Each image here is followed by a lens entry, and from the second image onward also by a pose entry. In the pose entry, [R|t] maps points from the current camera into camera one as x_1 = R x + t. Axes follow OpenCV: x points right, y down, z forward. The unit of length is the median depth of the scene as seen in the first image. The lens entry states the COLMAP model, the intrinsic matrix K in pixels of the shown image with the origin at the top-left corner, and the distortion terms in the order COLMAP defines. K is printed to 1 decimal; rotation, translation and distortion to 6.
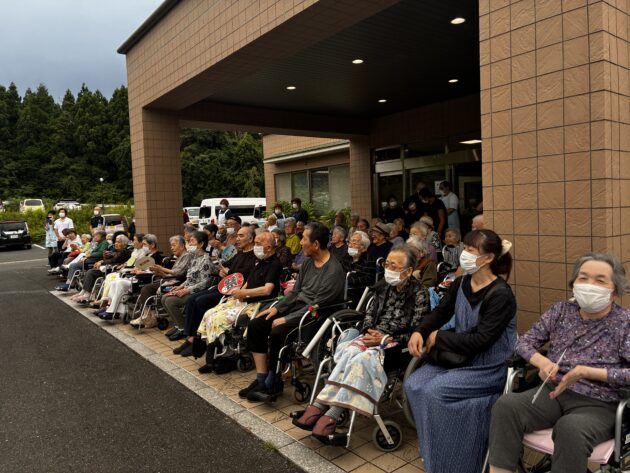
lens RADIAL K [[475.8, 0, 314.2], [0, 475.8, 235.6], [0, 0, 1]] dist [0.003073, 0.000156]
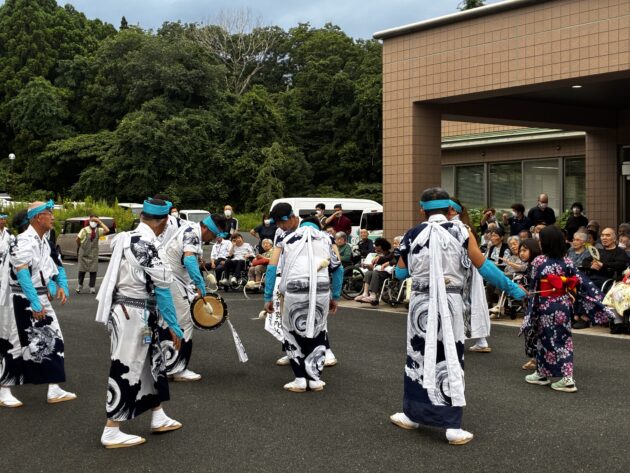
lens RADIAL K [[960.3, 0, 315.4], [0, 960.3, 235.1], [0, 0, 1]] dist [0.030269, 0.000000]
pose [[0.999324, 0.033381, 0.015417, -0.086915], [-0.032691, 0.998539, -0.043027, 0.012047], [-0.016831, 0.042494, 0.998955, -0.131053]]
